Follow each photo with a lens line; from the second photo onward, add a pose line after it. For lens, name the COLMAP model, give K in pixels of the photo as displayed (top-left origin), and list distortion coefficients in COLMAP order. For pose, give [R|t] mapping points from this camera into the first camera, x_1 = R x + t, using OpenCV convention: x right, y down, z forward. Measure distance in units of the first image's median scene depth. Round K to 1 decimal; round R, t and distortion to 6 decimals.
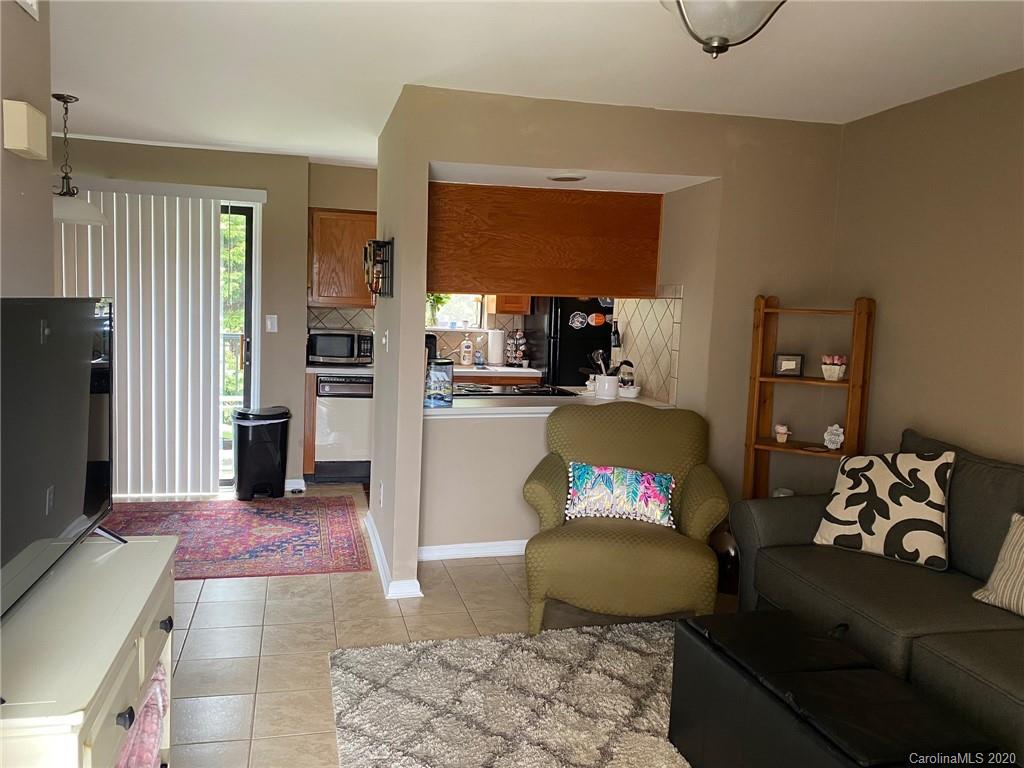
lens RADIAL K [[772.5, 0, 509.0], [0, 772.5, 385.6], [0, 0, 1]] dist [0.015790, -0.015171]
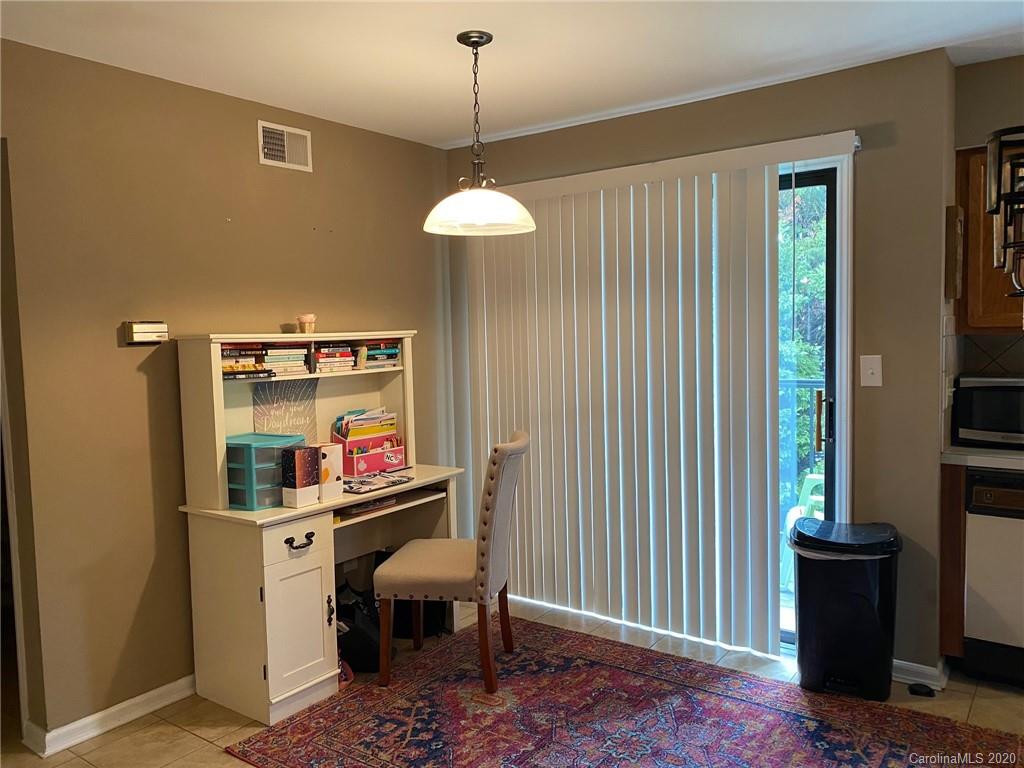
lens RADIAL K [[772.5, 0, 505.3], [0, 772.5, 383.0], [0, 0, 1]] dist [0.015790, -0.015171]
pose [[0.623155, -0.010920, -0.782022, -0.039813], [-0.029047, 0.998889, -0.037095, -0.045060], [0.781558, 0.045832, 0.622146, 0.471042]]
